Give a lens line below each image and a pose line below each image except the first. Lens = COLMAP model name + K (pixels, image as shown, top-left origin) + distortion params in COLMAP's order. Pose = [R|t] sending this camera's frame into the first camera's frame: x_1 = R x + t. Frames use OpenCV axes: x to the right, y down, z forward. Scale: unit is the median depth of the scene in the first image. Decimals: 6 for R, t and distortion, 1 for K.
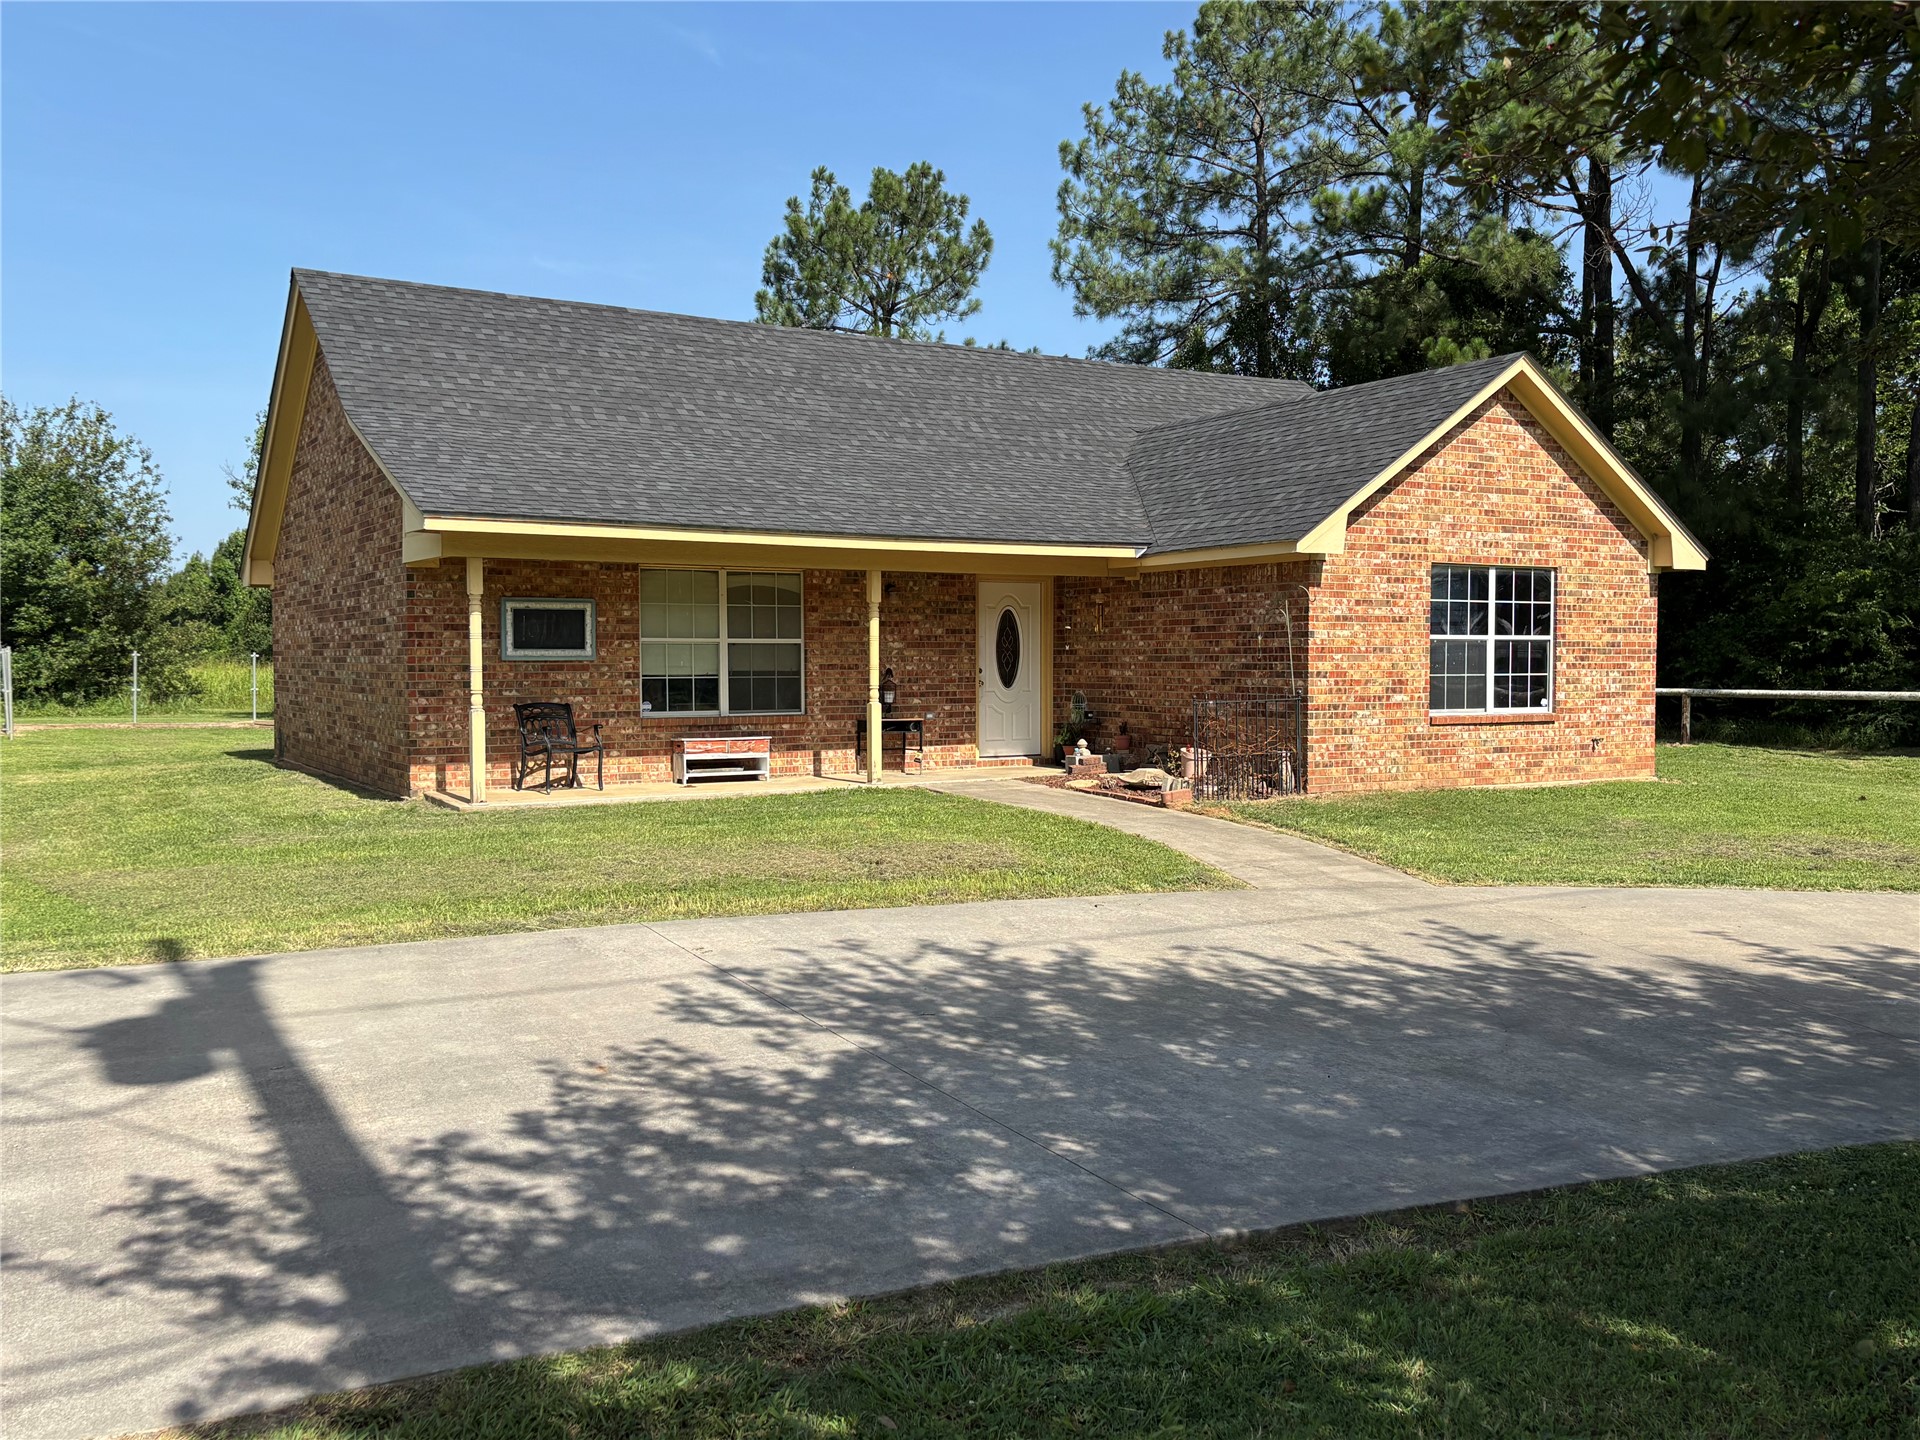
lens RADIAL K [[1667.6, 0, 975.7], [0, 1667.6, 721.9], [0, 0, 1]] dist [0.163859, -0.583135]
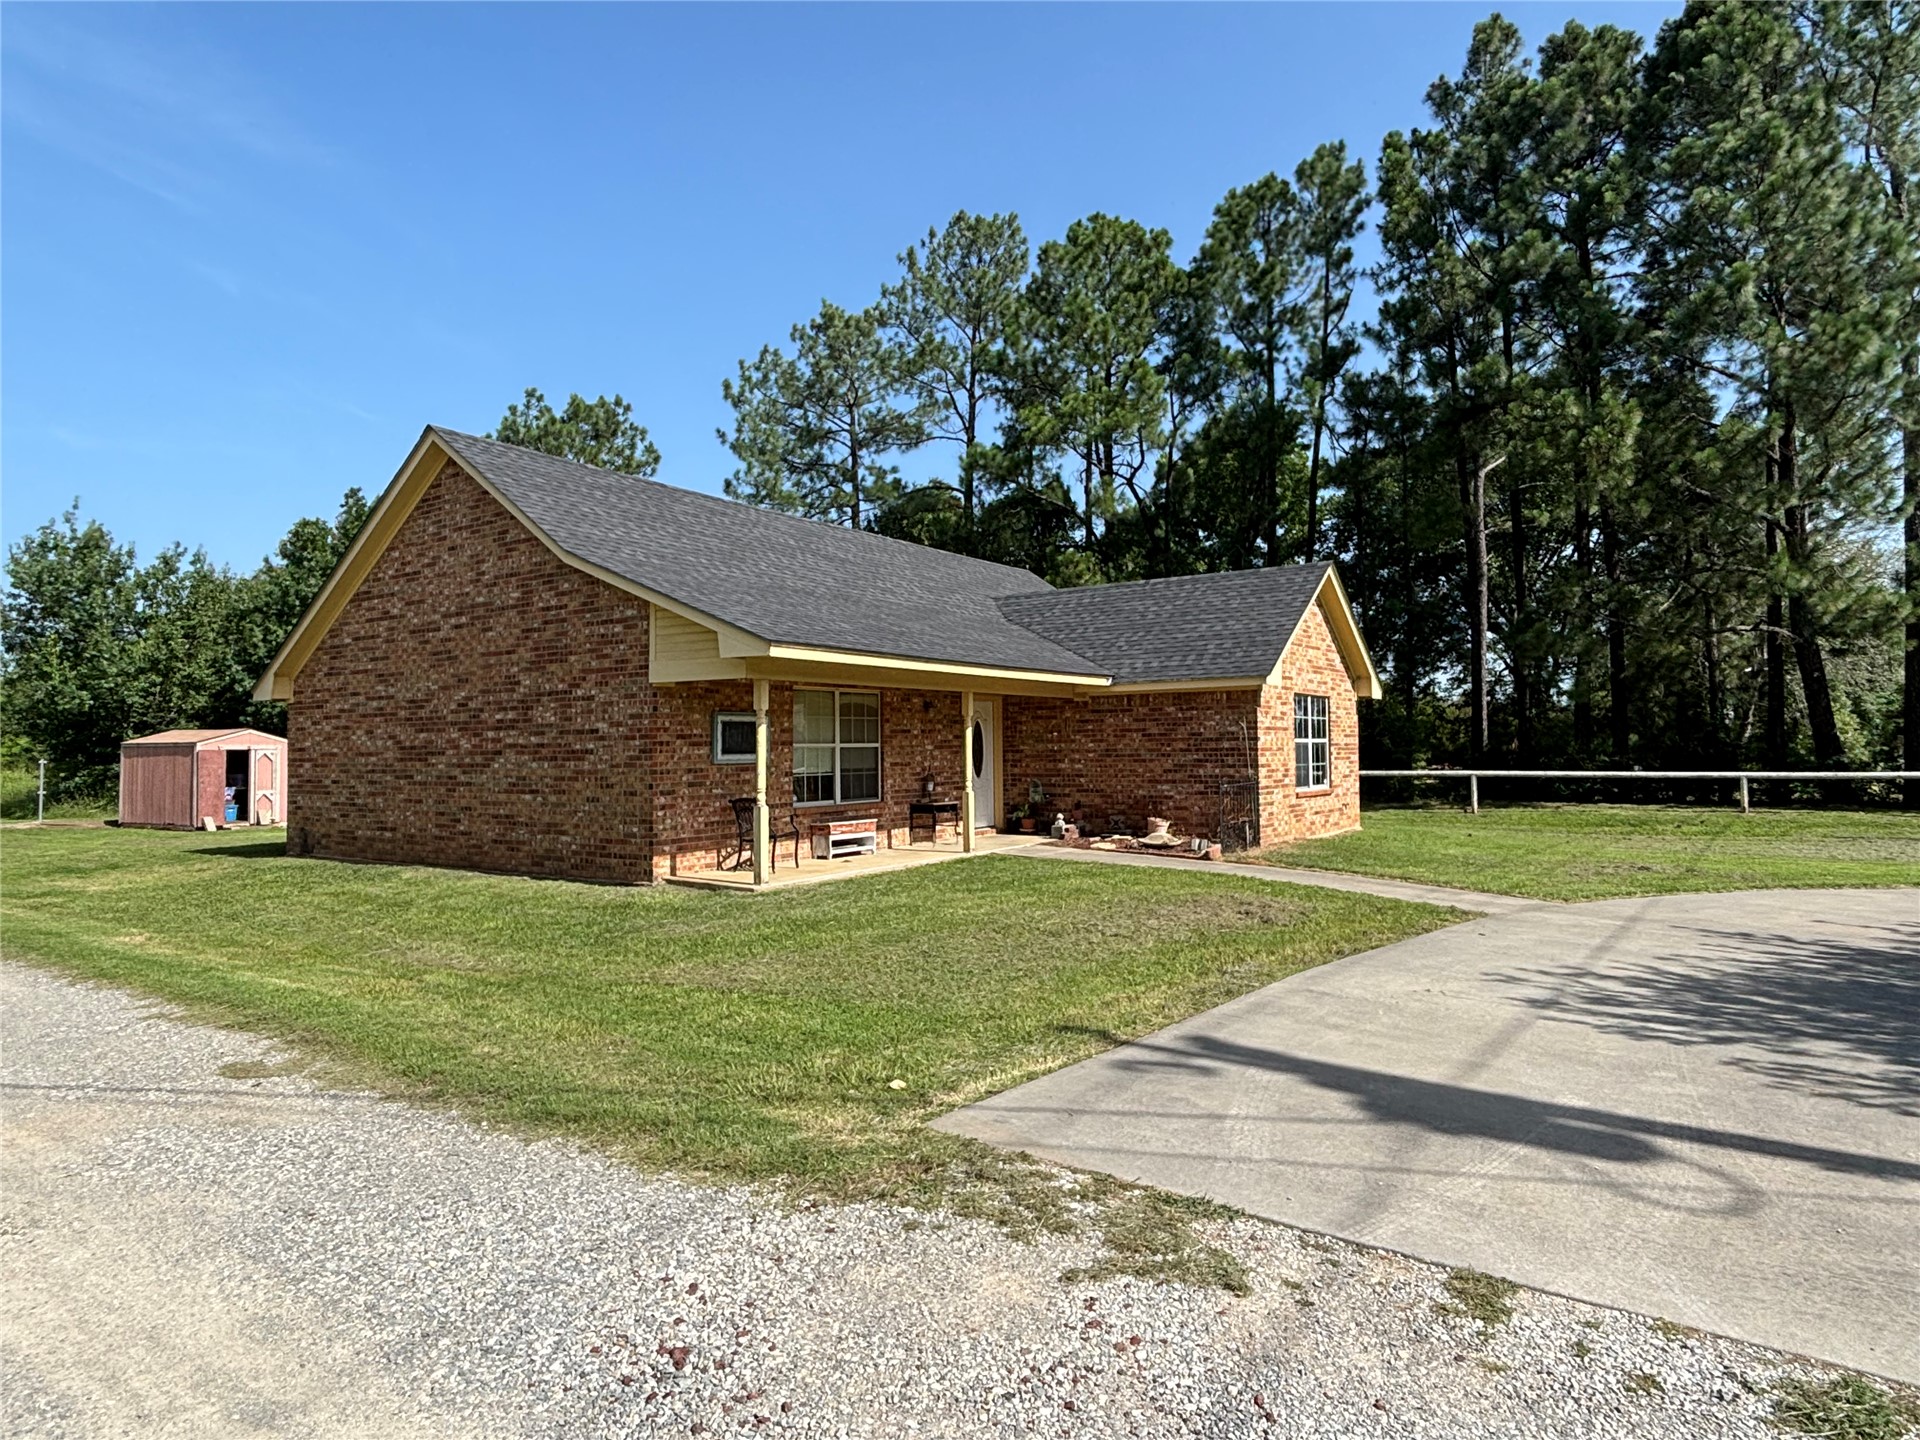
lens RADIAL K [[1140.8, 0, 953.7], [0, 1140.8, 712.0], [0, 0, 1]] dist [0.033711, -0.024326]
pose [[0.911025, 0.005056, 0.412319, -0.434381], [0.025282, 0.997359, -0.068091, -0.012707], [-0.411575, 0.072457, 0.908491, 0.170564]]
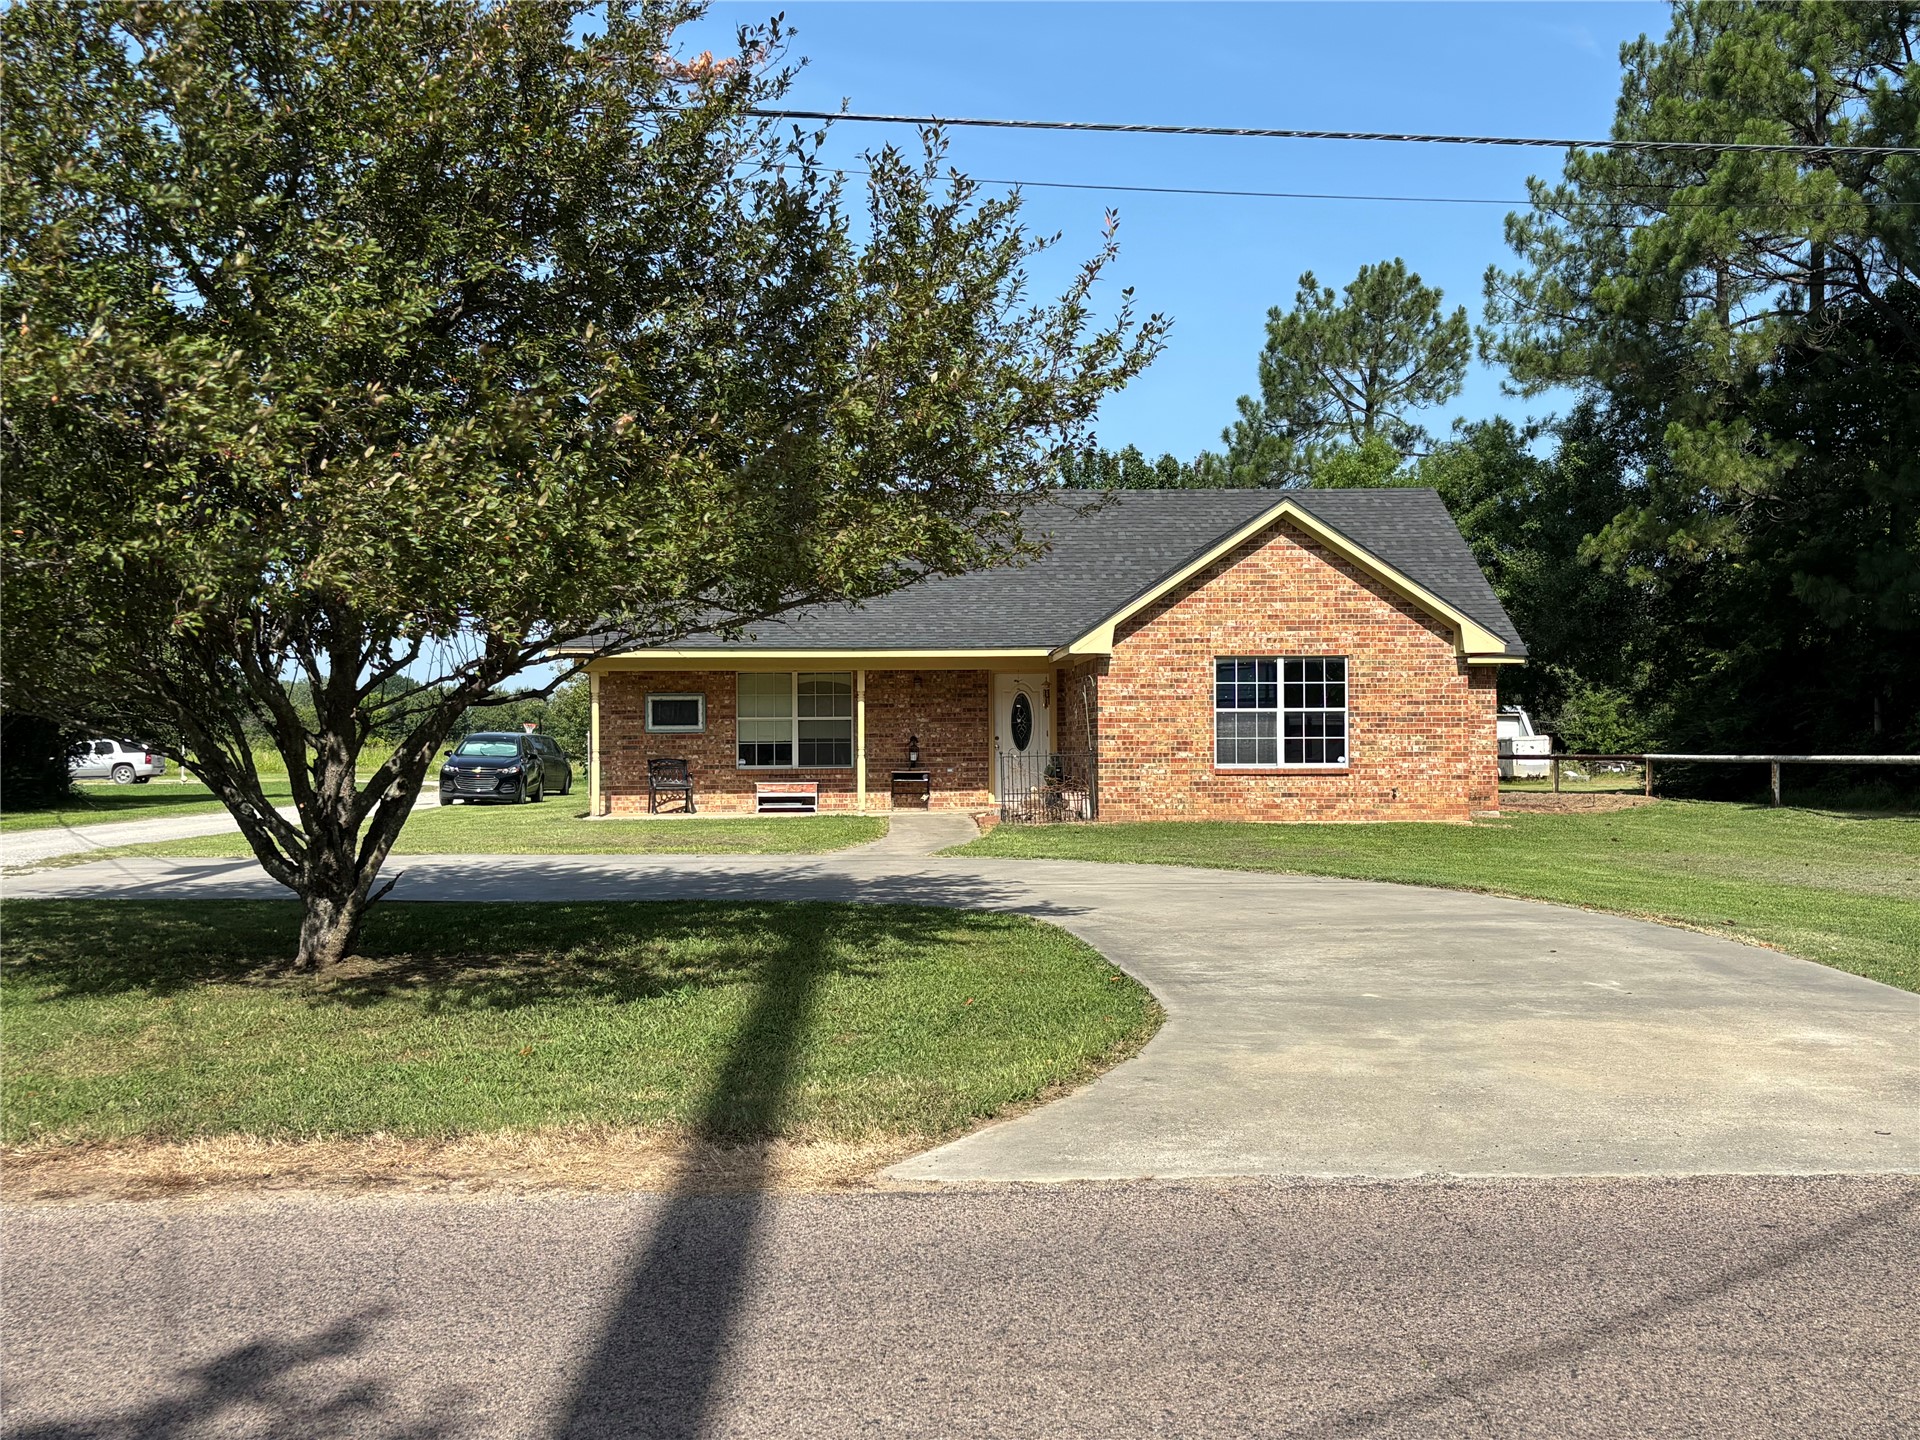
lens RADIAL K [[1926.4, 0, 960.0], [0, 1926.4, 720.0], [0, 0, 1]] dist [0.202046, -0.398144]
pose [[0.884996, -0.011072, -0.465466, 0.794459], [-0.012567, 0.998785, -0.047651, 0.033767], [0.465428, 0.048021, 0.883782, -0.465920]]
